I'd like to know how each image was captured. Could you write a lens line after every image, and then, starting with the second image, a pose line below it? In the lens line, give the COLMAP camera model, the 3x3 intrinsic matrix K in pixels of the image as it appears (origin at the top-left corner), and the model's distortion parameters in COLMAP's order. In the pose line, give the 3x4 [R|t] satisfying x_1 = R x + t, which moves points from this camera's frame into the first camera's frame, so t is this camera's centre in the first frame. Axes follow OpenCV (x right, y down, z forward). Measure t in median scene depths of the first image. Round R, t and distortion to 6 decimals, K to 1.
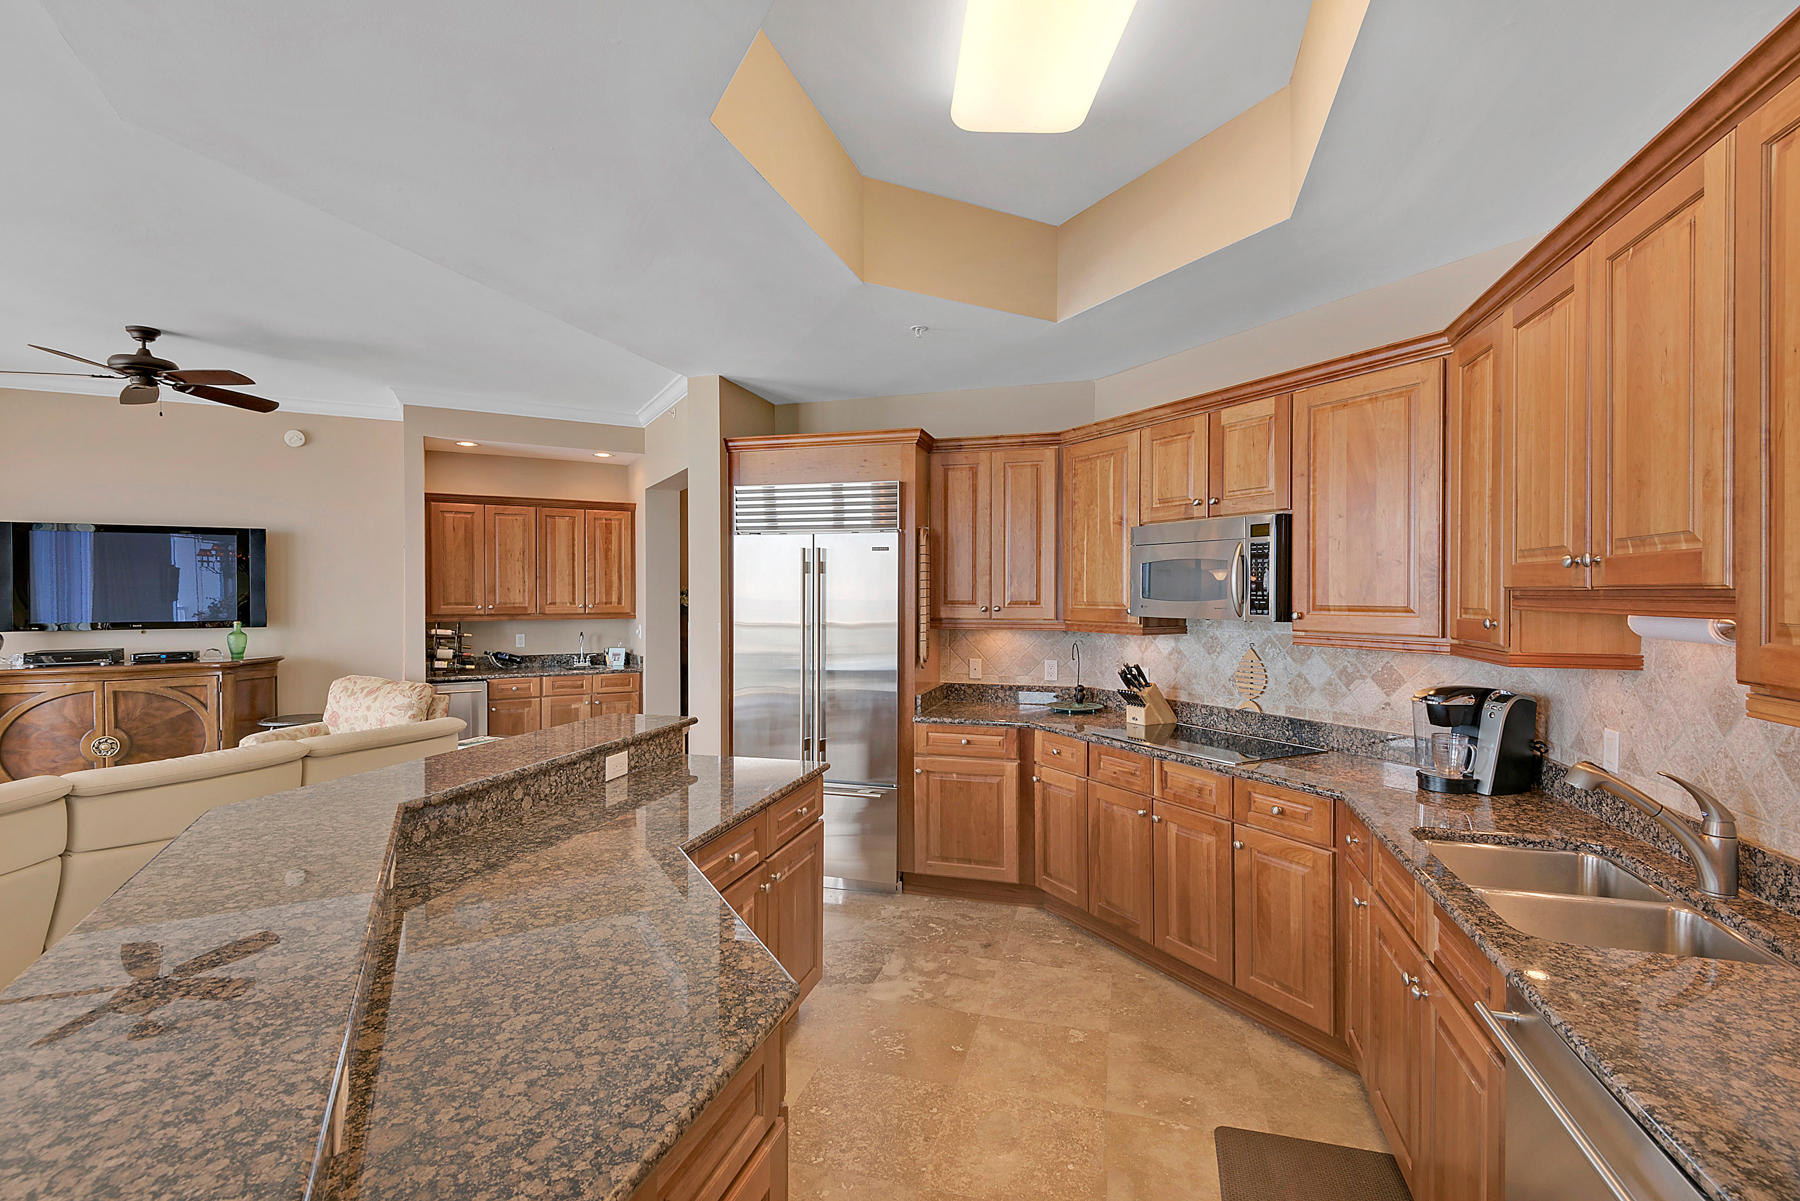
lens RADIAL K [[819.5, 0, 915.4], [0, 819.5, 587.1], [0, 0, 1]] dist [-0.010880, -0.000943]
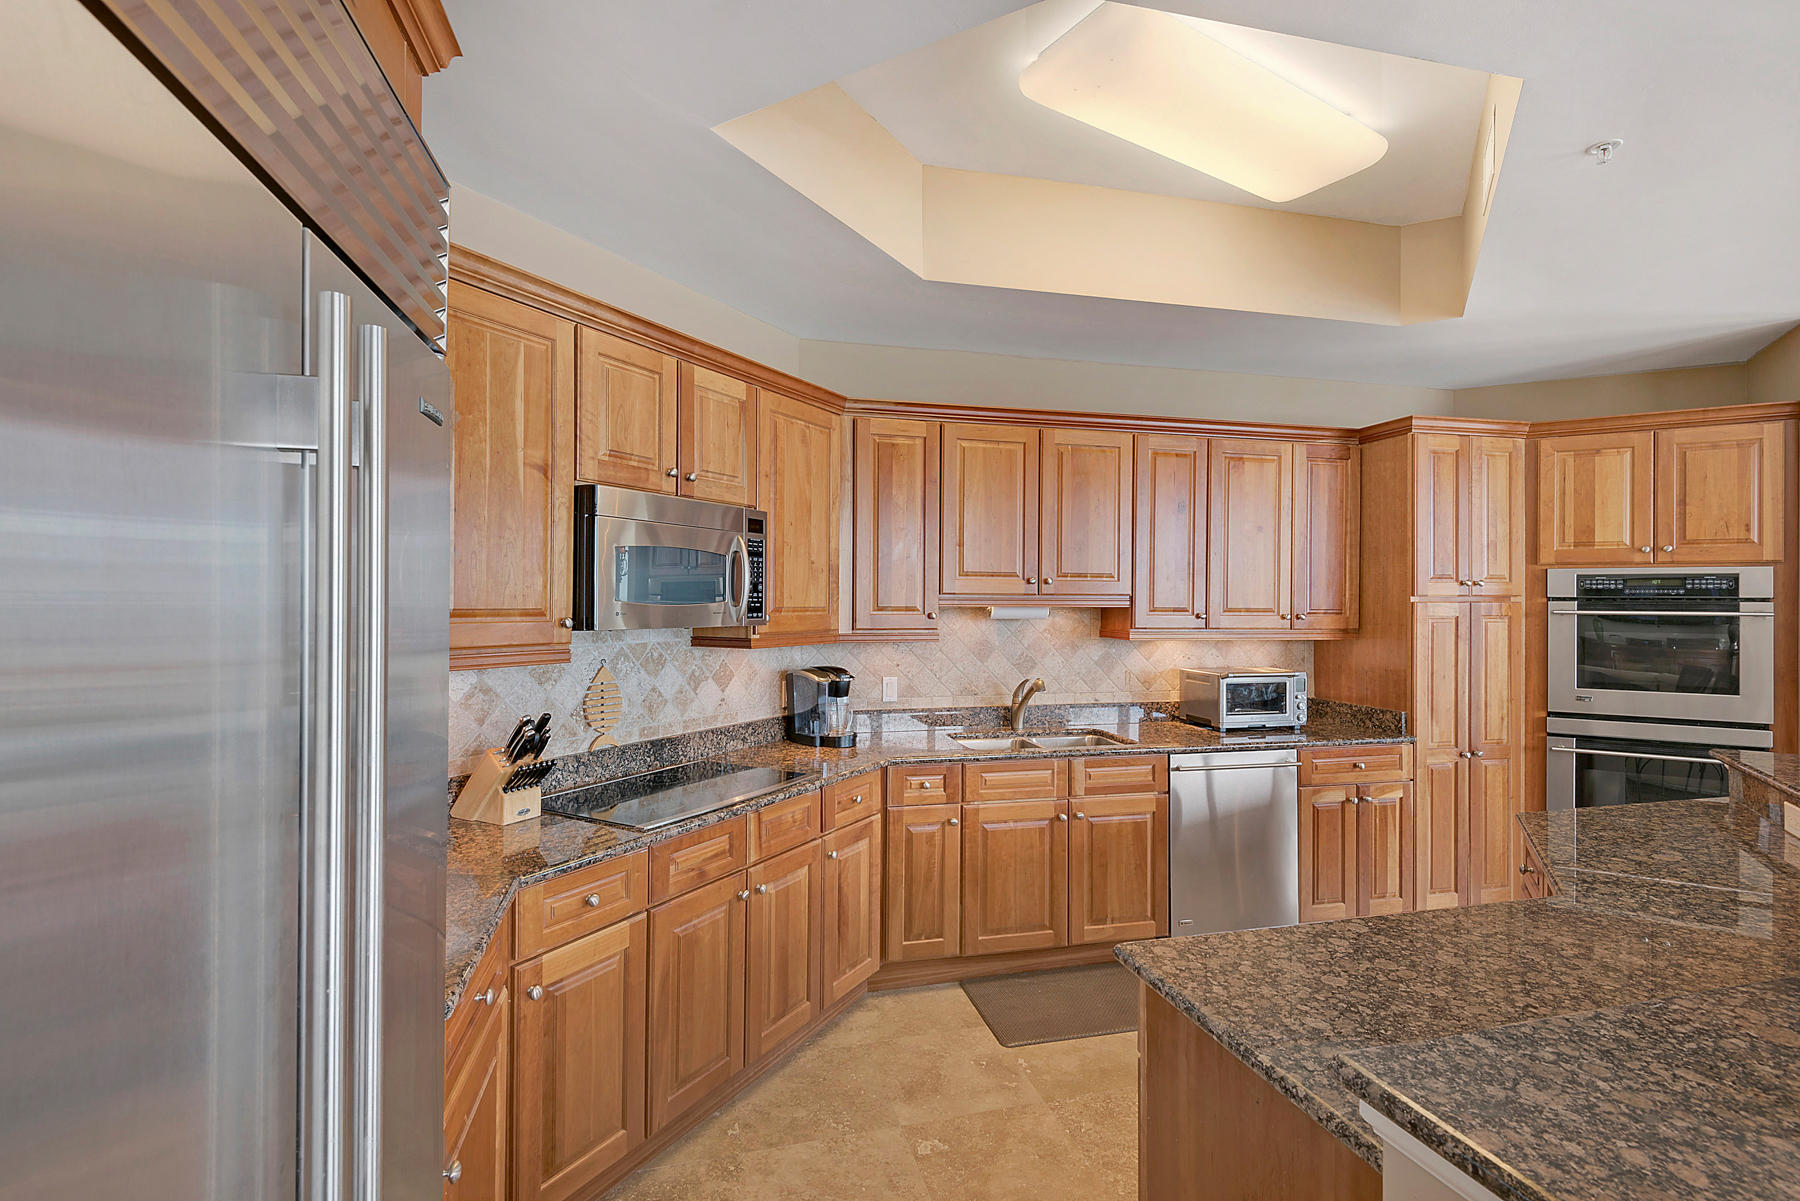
lens RADIAL K [[804.8, 0, 893.7], [0, 804.8, 599.7], [0, 0, 1]] dist [0.027703, -0.020036]
pose [[-0.527318, -0.001412, 0.849667, -0.289453], [-0.006430, 0.999977, -0.002328, 0.009538], [-0.849644, -0.006691, -0.527315, 0.908434]]
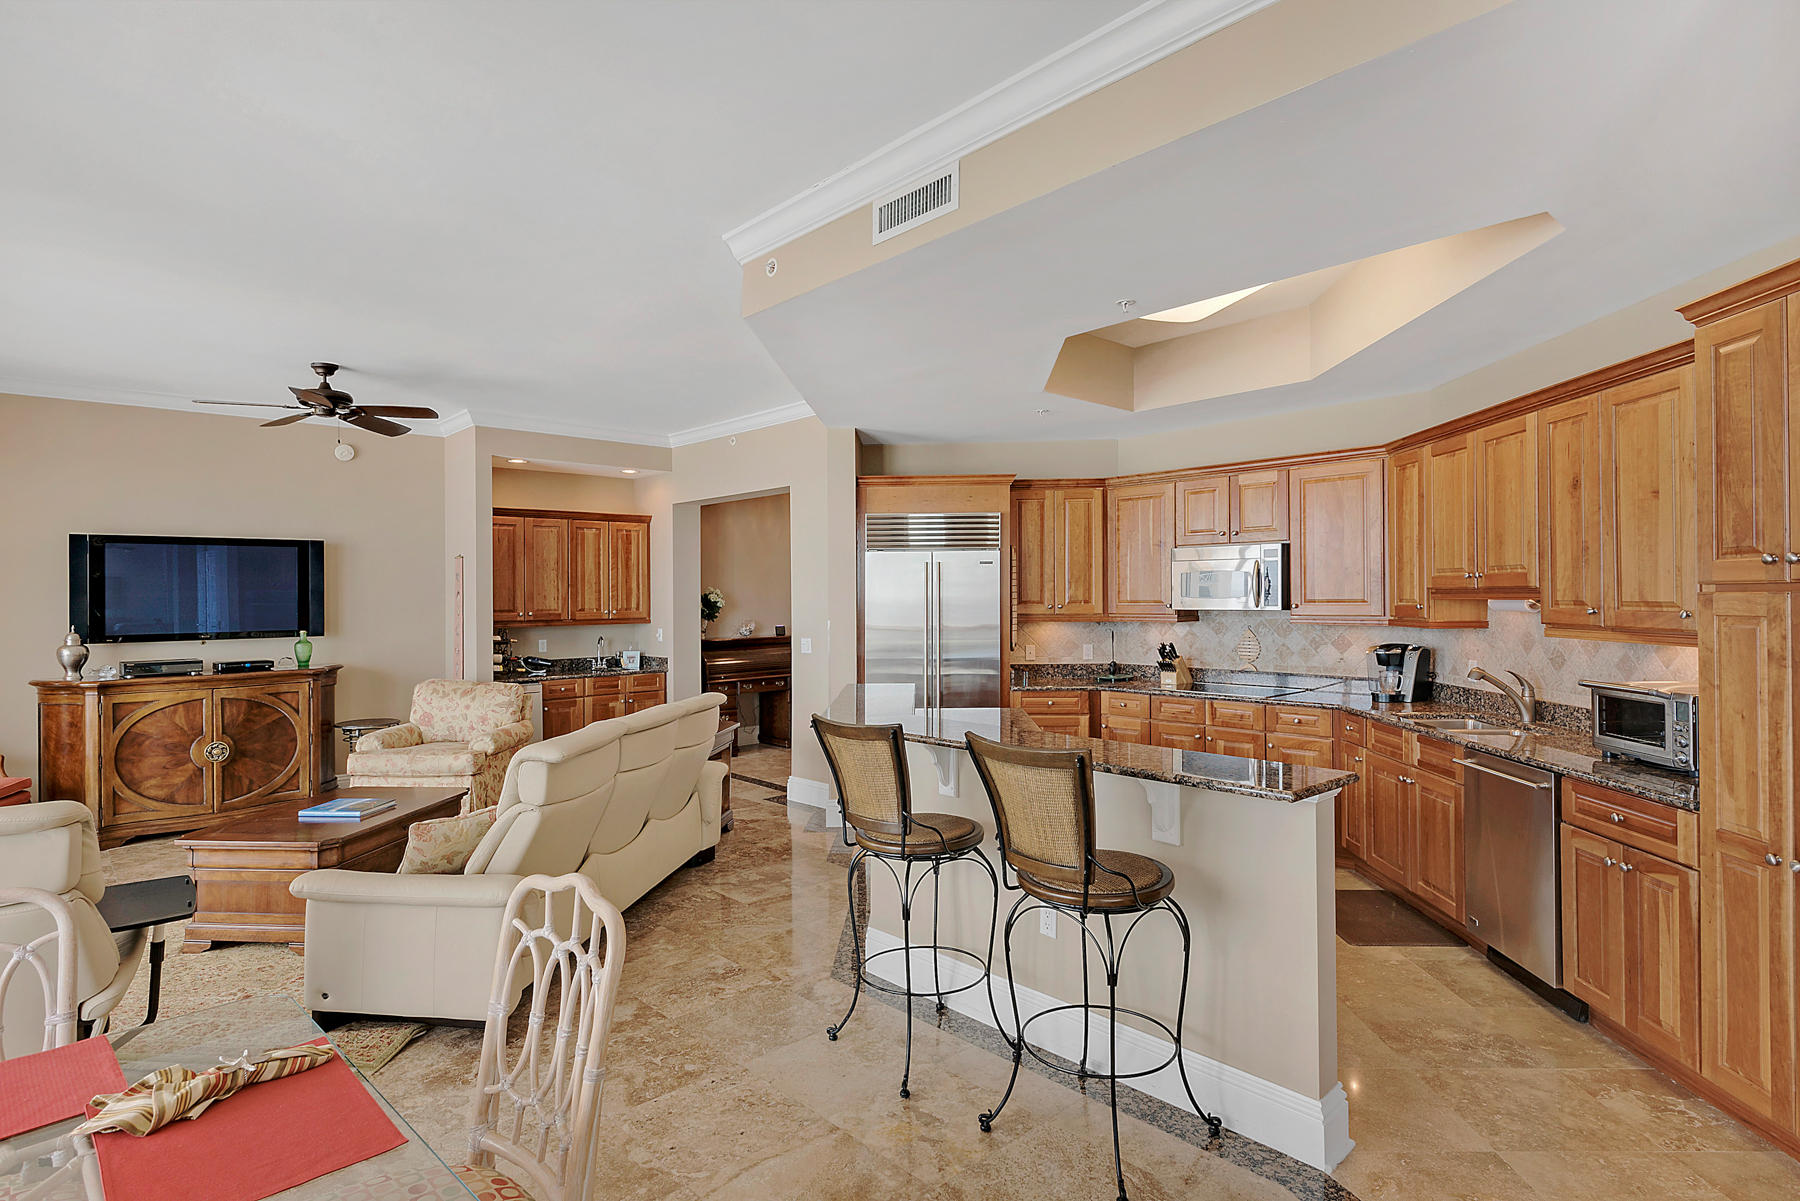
lens RADIAL K [[919.0, 0, 910.5], [0, 919.0, 575.6], [0, 0, 1]] dist [-0.004010, -0.001912]
pose [[0.973105, -0.005204, 0.230302, -0.462884], [0.009231, 0.999823, -0.016409, -0.001717], [-0.230176, 0.018094, 0.972981, -0.401530]]
